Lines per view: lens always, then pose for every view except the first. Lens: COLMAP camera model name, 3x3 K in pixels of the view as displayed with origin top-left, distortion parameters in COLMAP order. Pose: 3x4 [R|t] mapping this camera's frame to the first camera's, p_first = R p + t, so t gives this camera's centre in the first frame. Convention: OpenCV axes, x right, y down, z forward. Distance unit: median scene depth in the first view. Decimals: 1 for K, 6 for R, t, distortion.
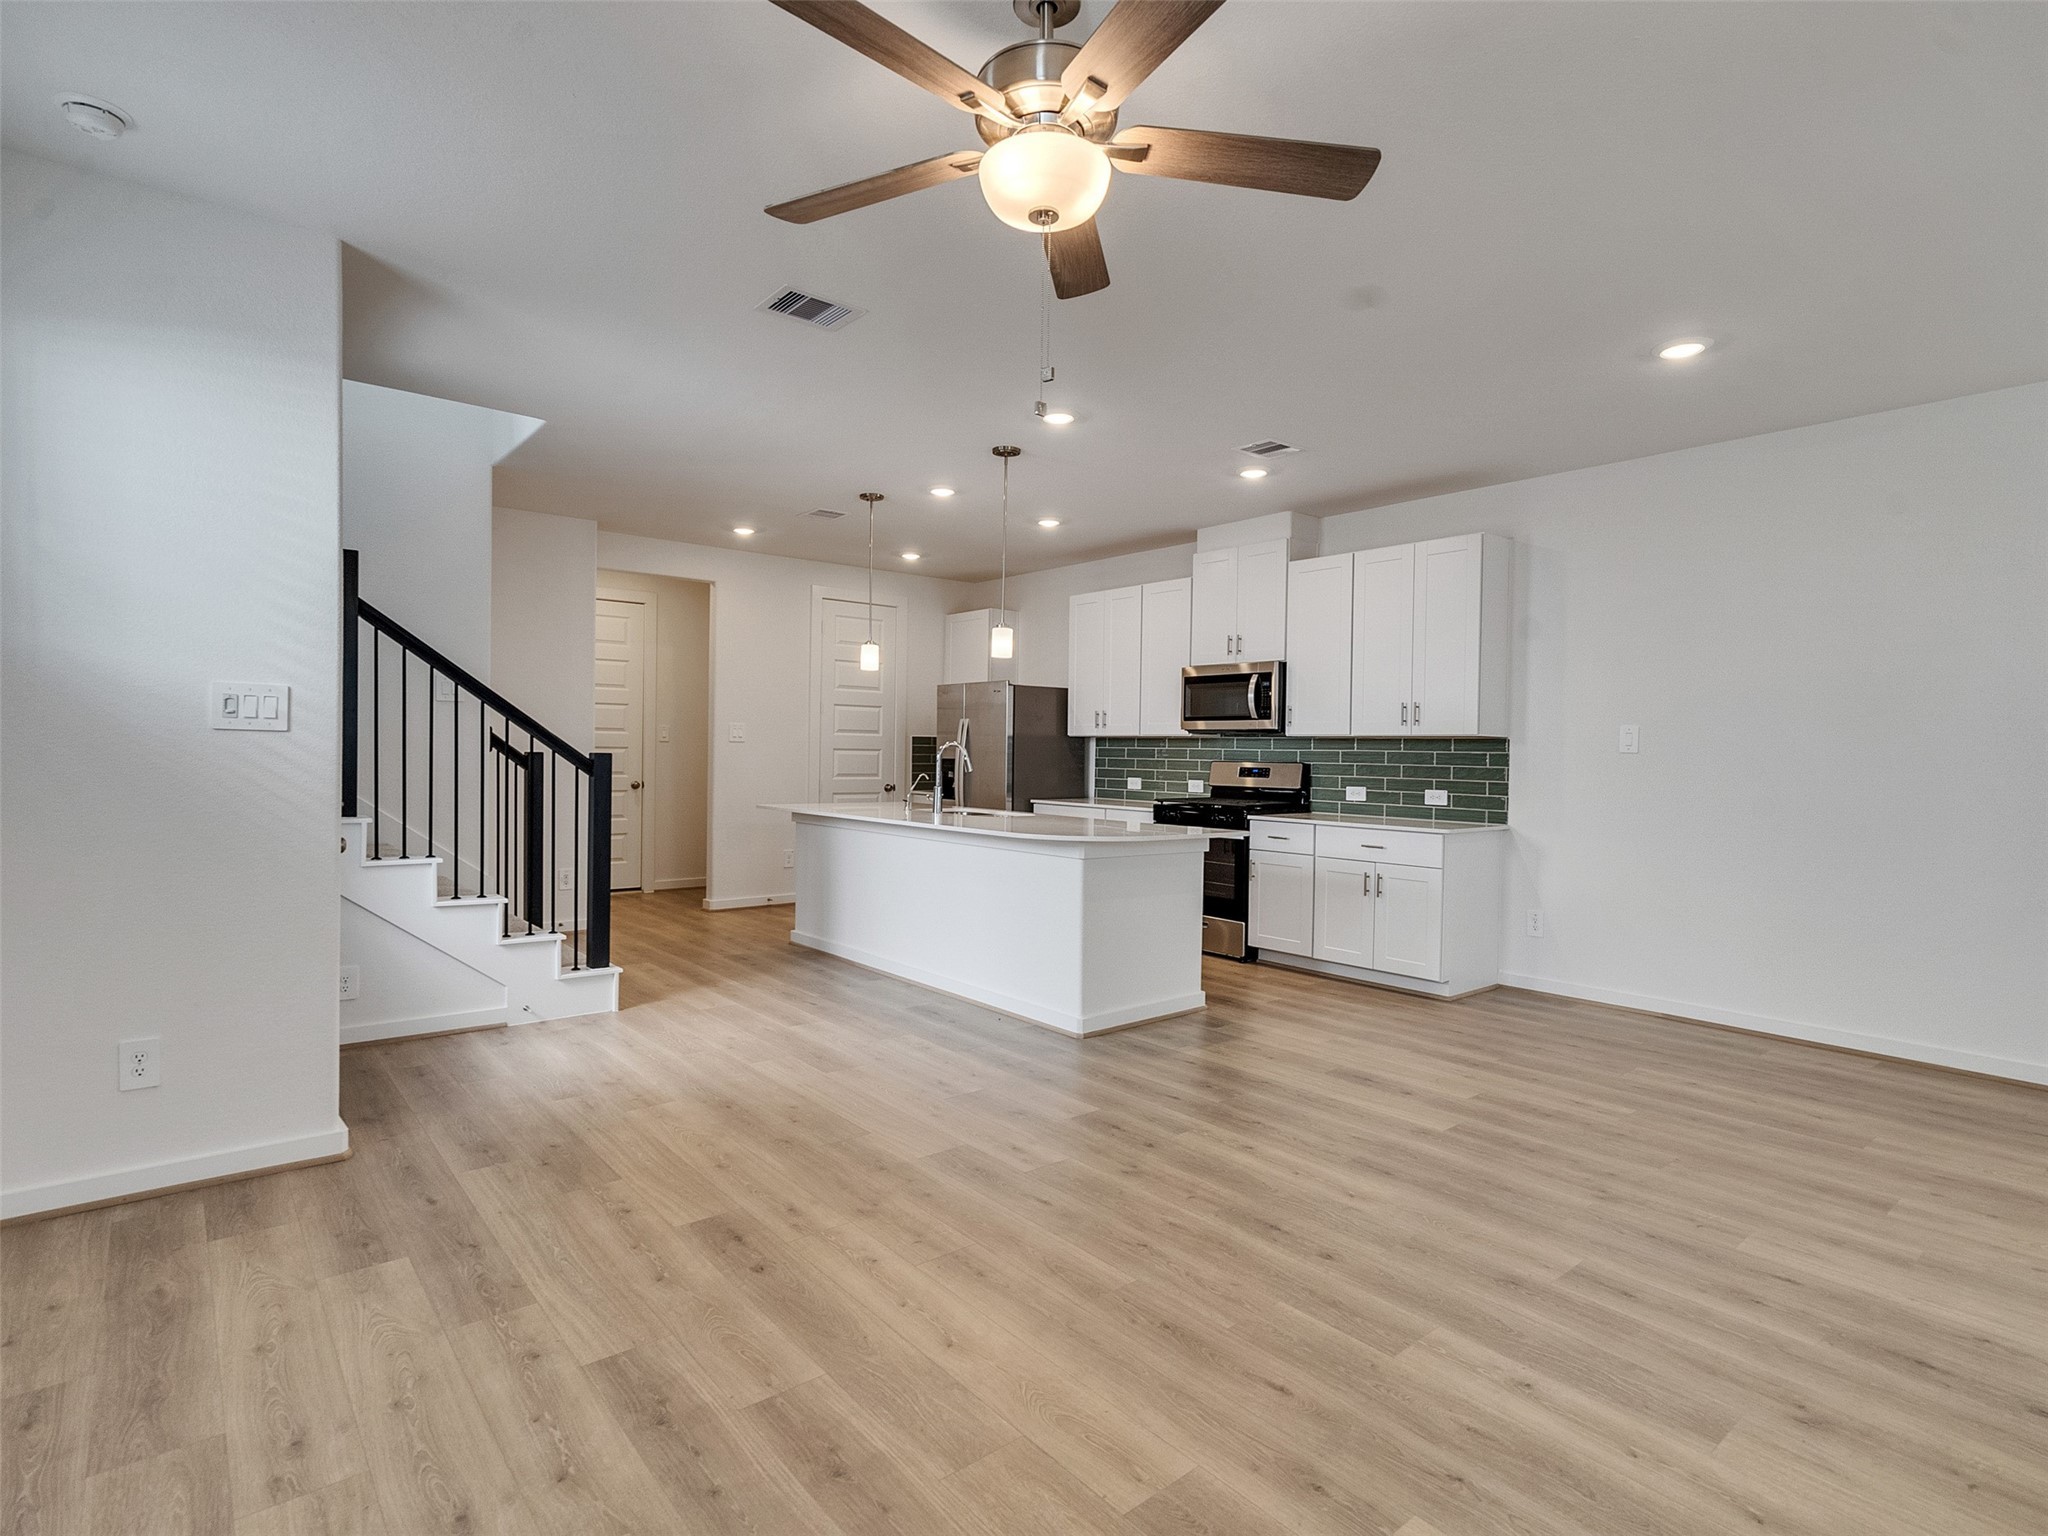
lens RADIAL K [[1046.3, 0, 1012.2], [0, 1046.3, 776.2], [0, 0, 1]] dist [-0.008923, 0.006067]
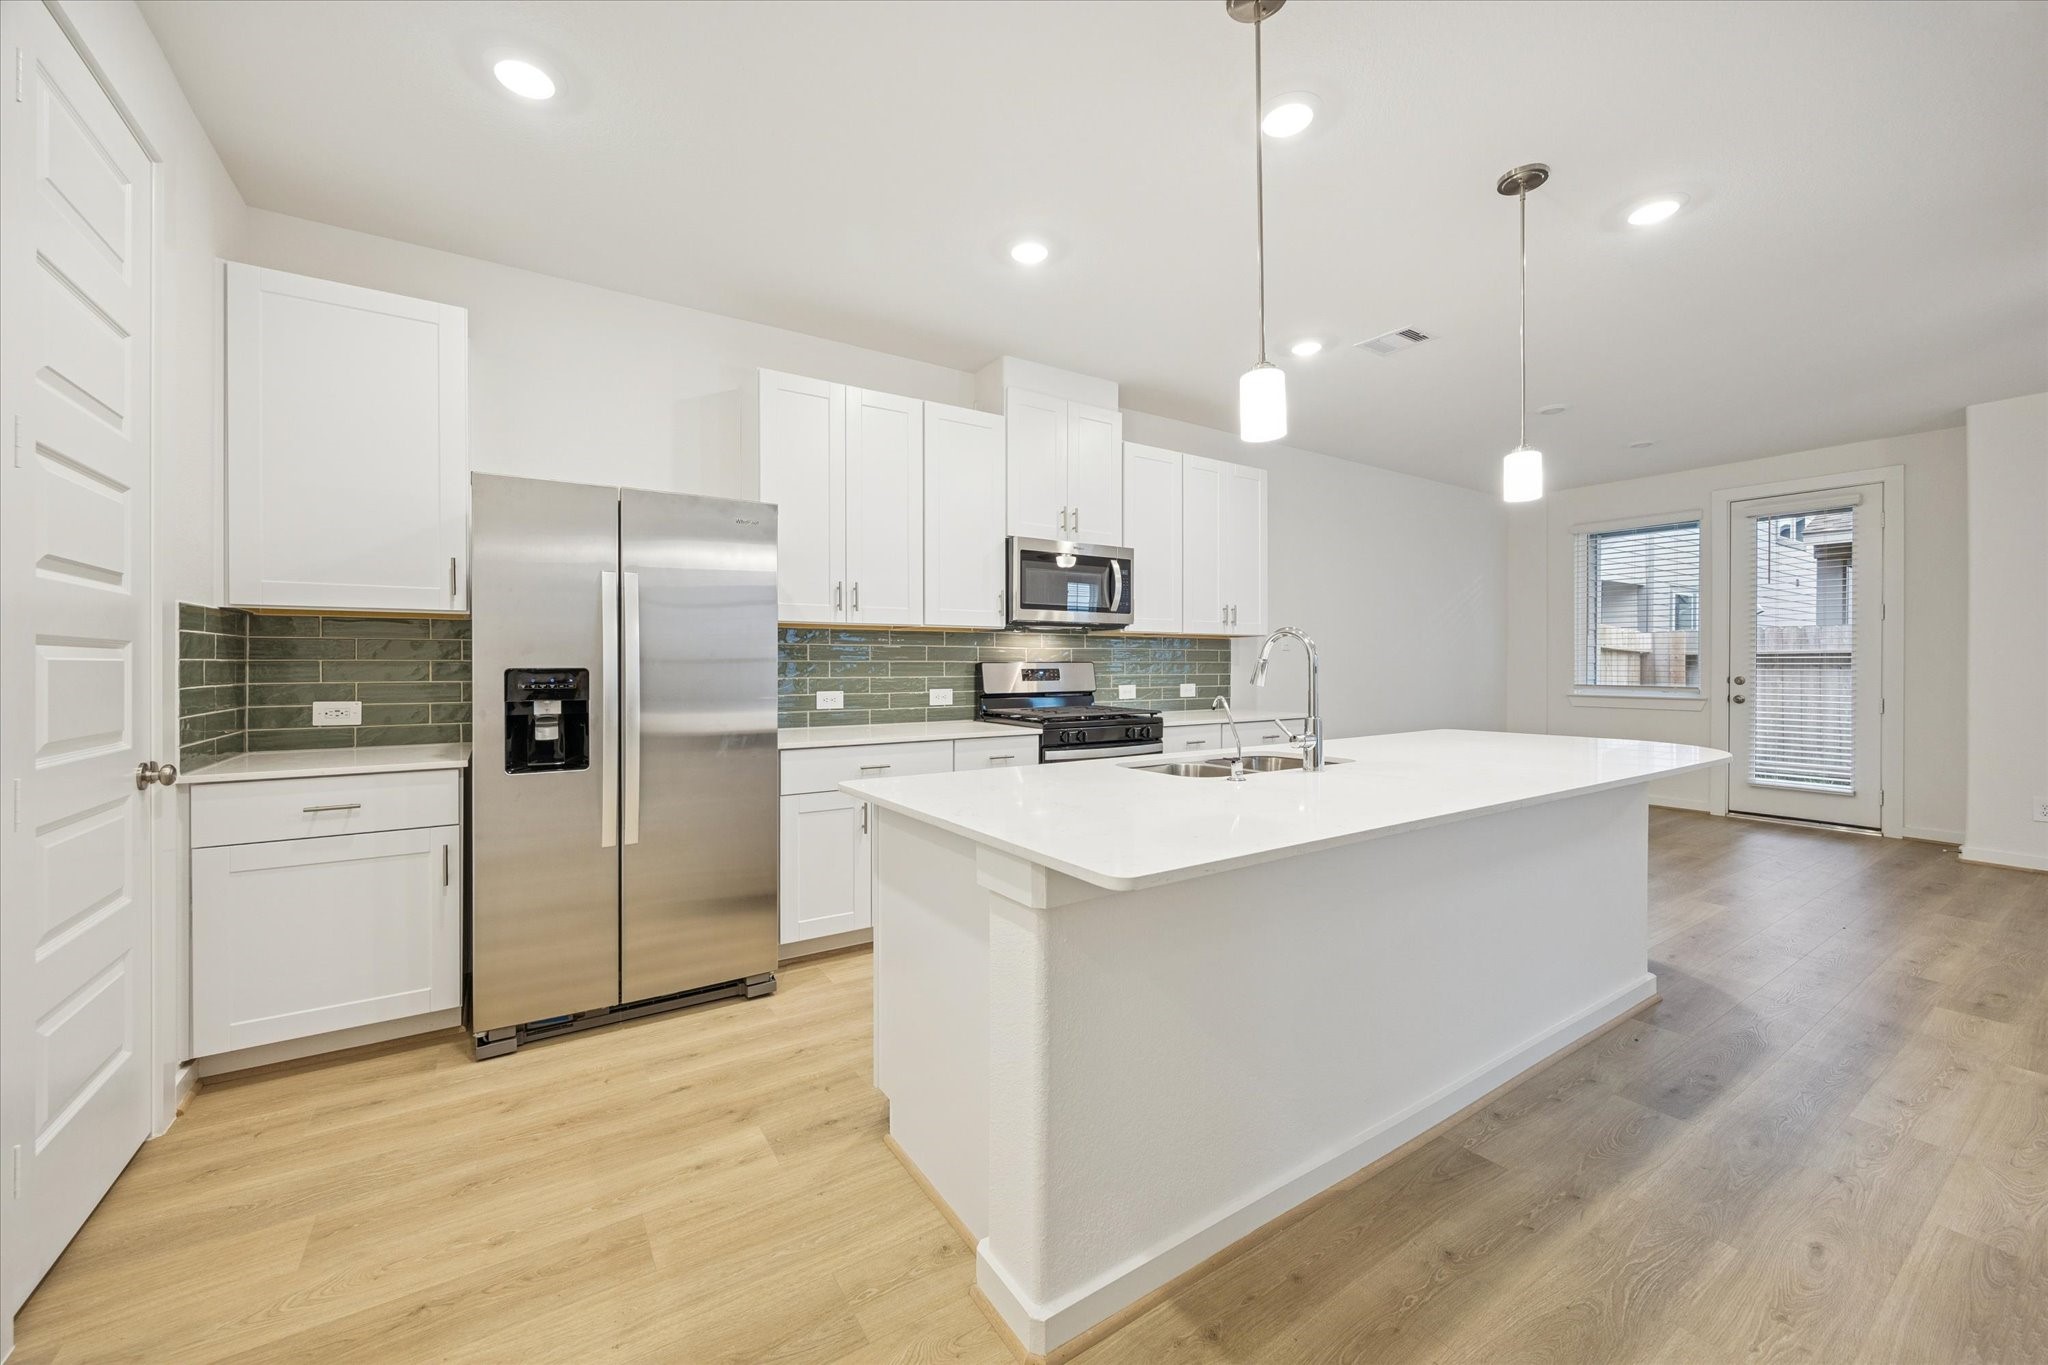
lens RADIAL K [[779.1, 0, 1018.2], [0, 779.1, 670.7], [0, 0, 1]] dist [0.000475, -0.000259]
pose [[0.104839, -0.022093, 0.994244, -0.614798], [0.028562, 0.999408, 0.019196, -0.030414], [-0.994079, 0.026385, 0.105408, 1.495505]]
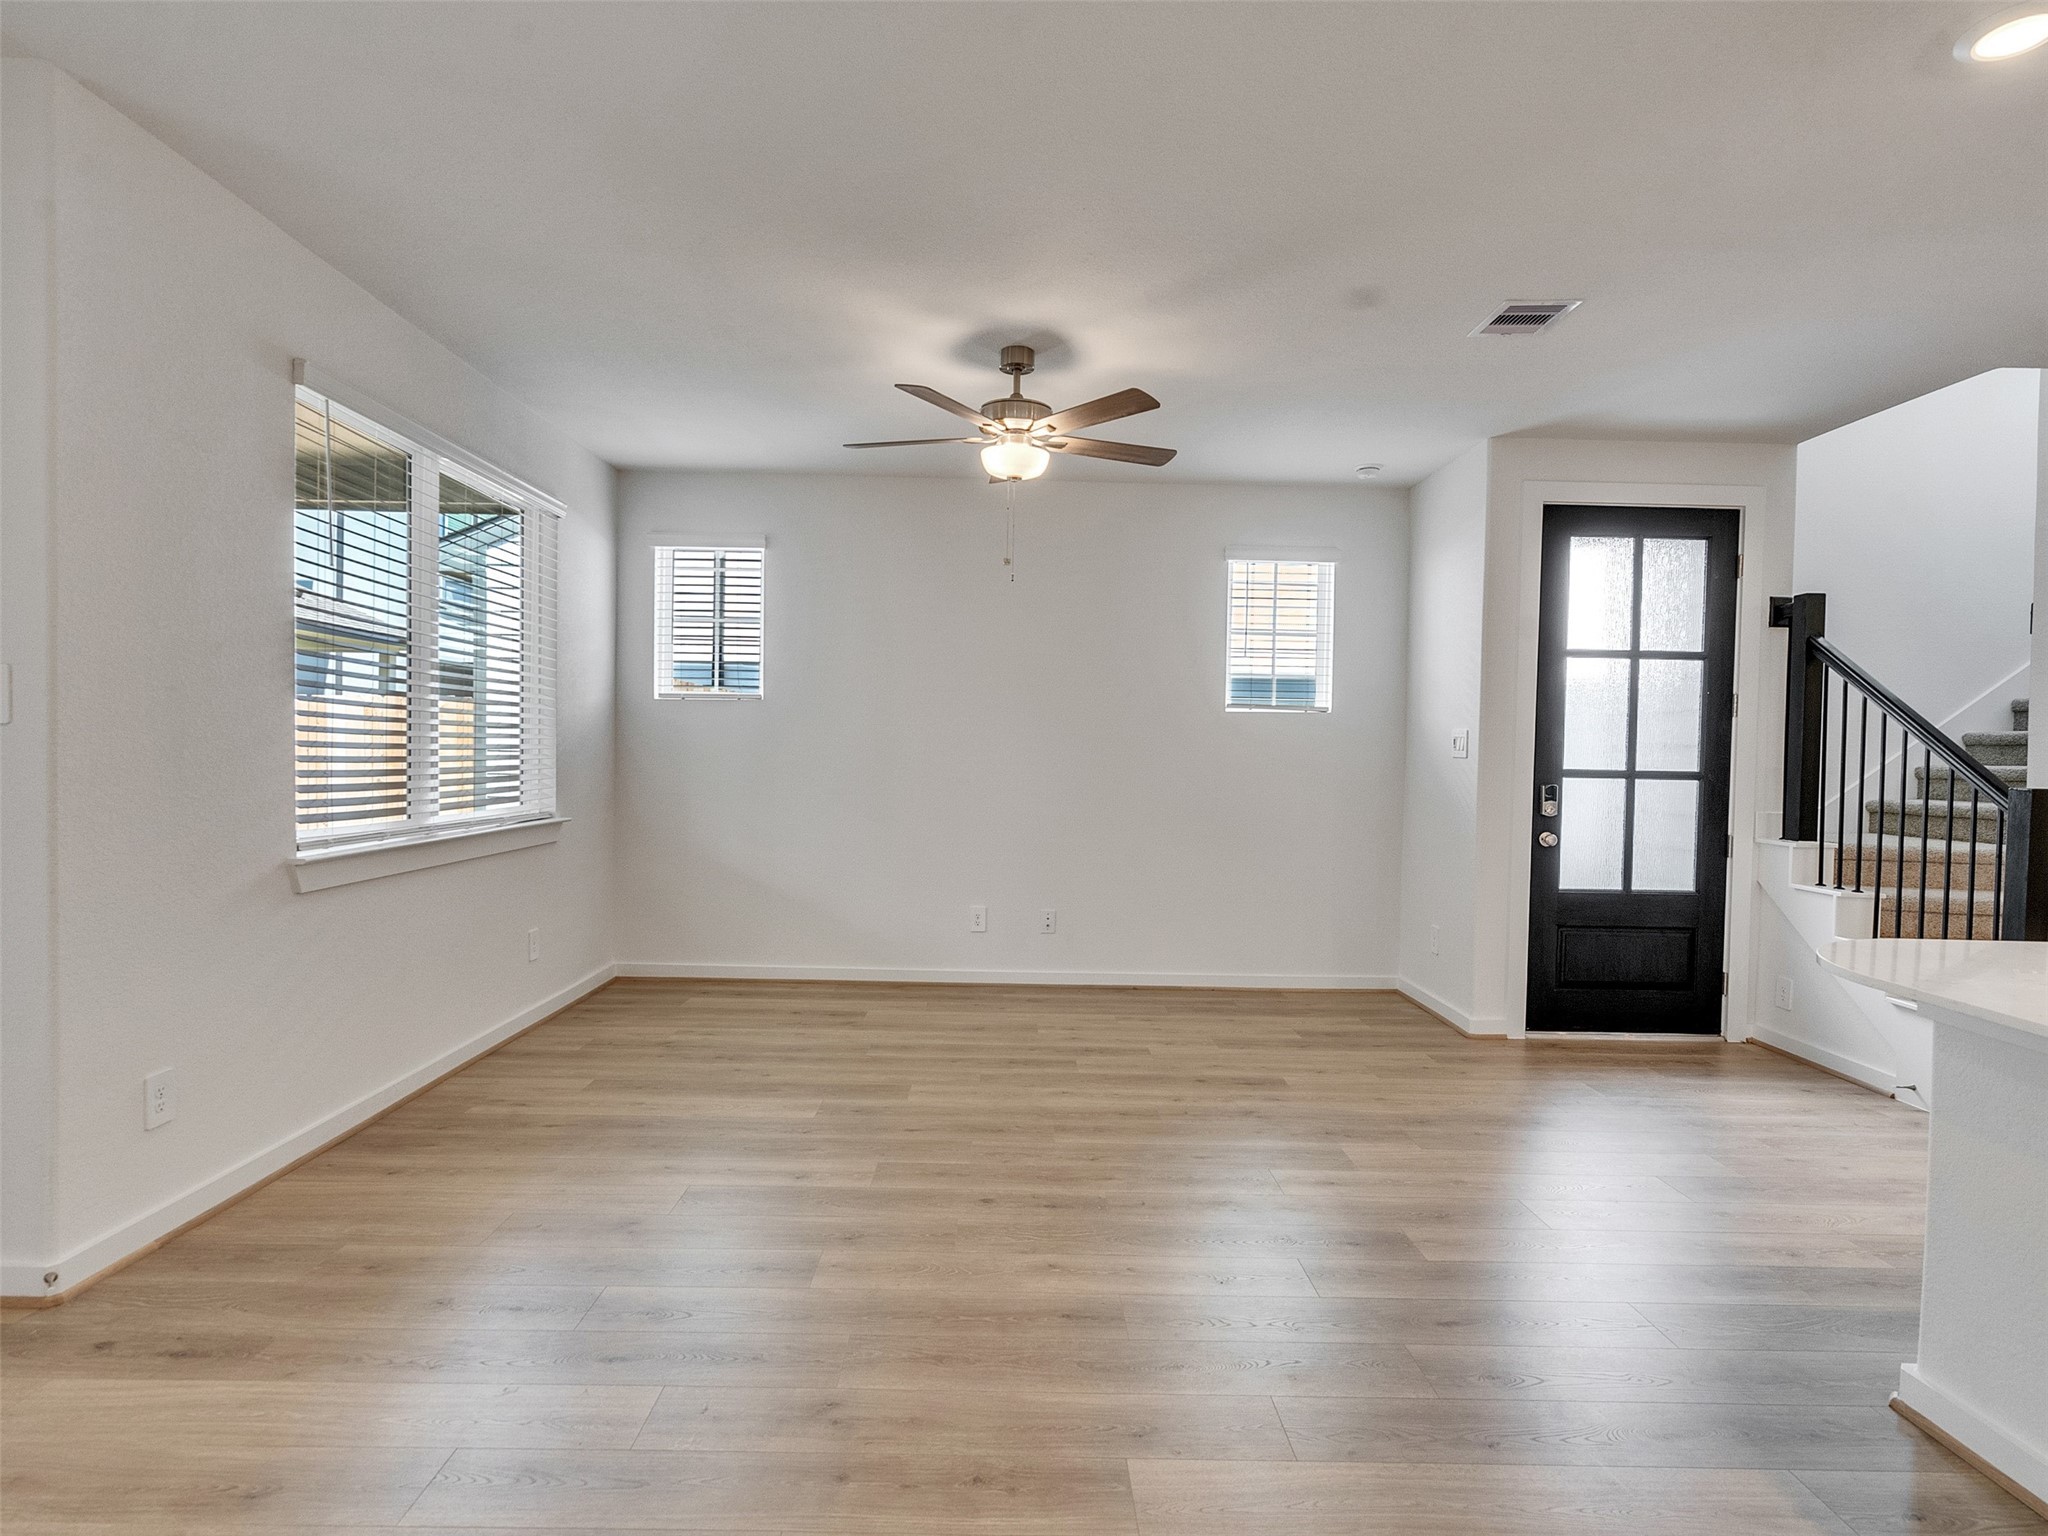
lens RADIAL K [[1046.3, 0, 1014.8], [0, 1046.3, 771.8], [0, 0, 1]] dist [-0.008923, 0.006067]
pose [[-0.624735, -0.011375, -0.780754, 0.699173], [-0.050040, 0.998422, 0.025494, -0.019055], [0.779232, 0.054996, -0.624318, 1.018830]]
